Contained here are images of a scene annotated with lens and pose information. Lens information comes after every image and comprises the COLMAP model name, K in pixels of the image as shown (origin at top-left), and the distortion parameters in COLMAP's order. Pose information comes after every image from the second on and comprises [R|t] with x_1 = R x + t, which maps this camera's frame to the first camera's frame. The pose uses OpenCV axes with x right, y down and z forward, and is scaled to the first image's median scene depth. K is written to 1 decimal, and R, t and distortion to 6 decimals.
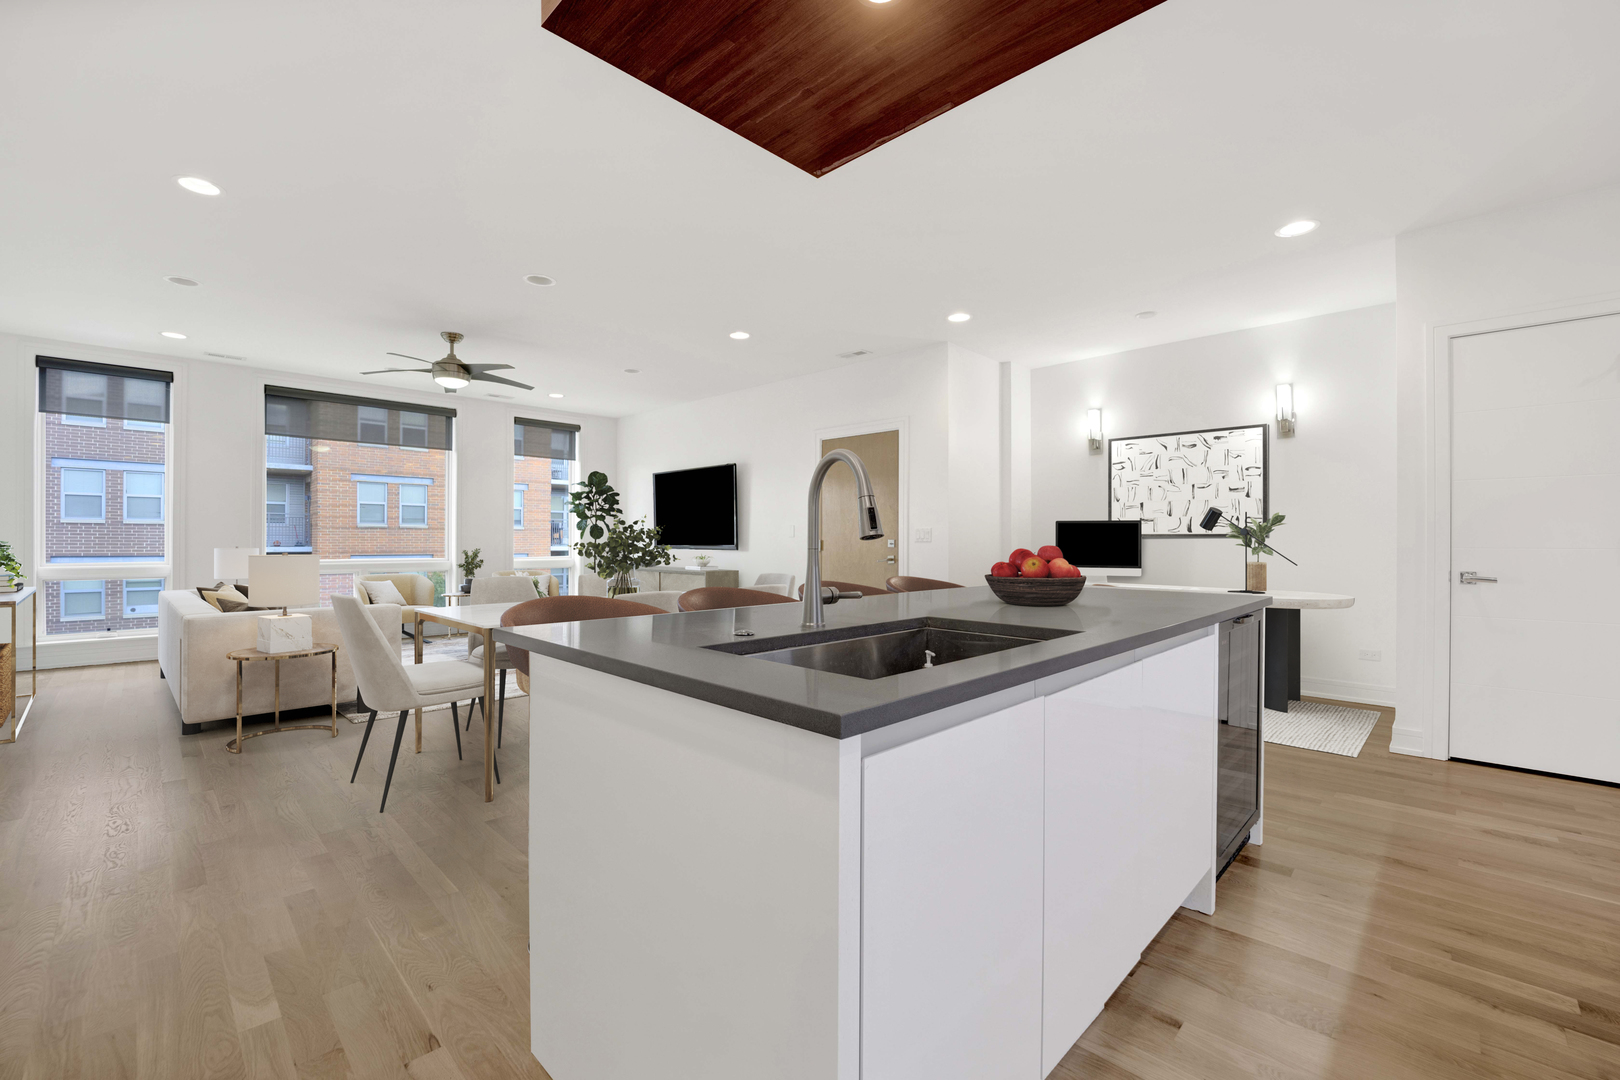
lens RADIAL K [[669.7, 0, 797.7], [0, 669.7, 540.1], [0, 0, 1]] dist [-0.016870, -0.000105]
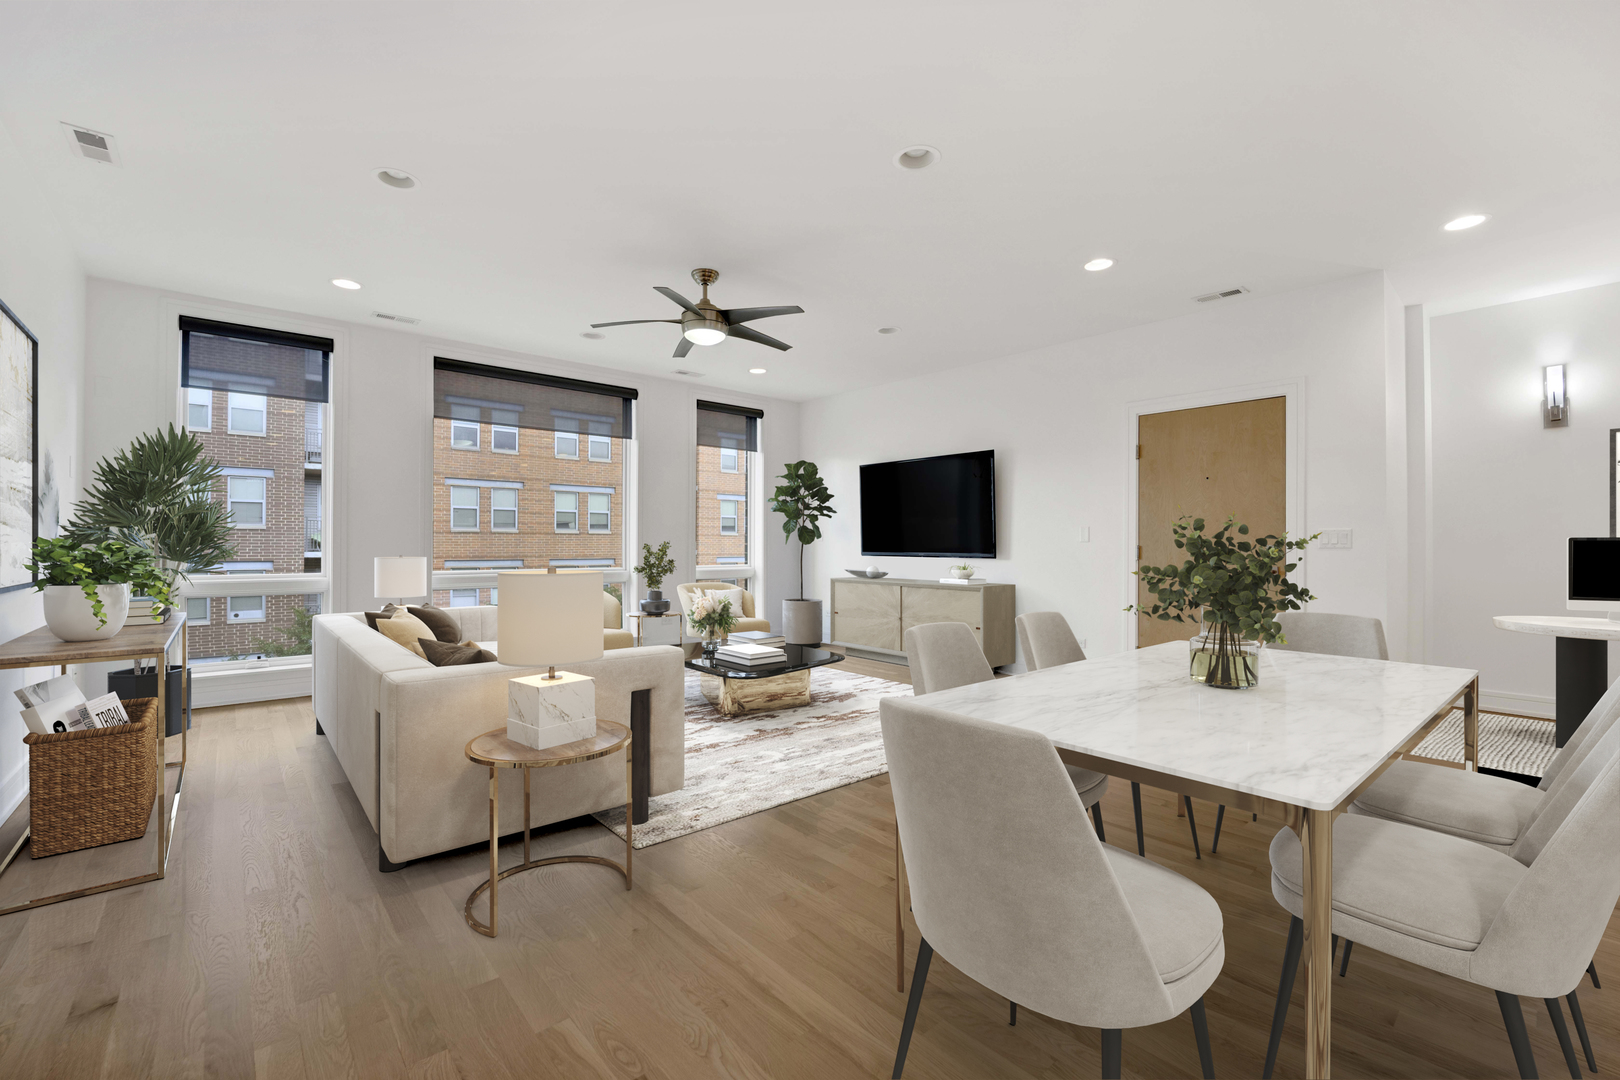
lens RADIAL K [[674.1, 0, 813.9], [0, 674.1, 532.8], [0, 0, 1]] dist [-0.019465, -0.000030]
pose [[0.997837, -0.002808, -0.065676, -0.266555], [0.001711, 0.999858, -0.016743, -0.001960], [0.065713, 0.016594, 0.997701, 0.196470]]
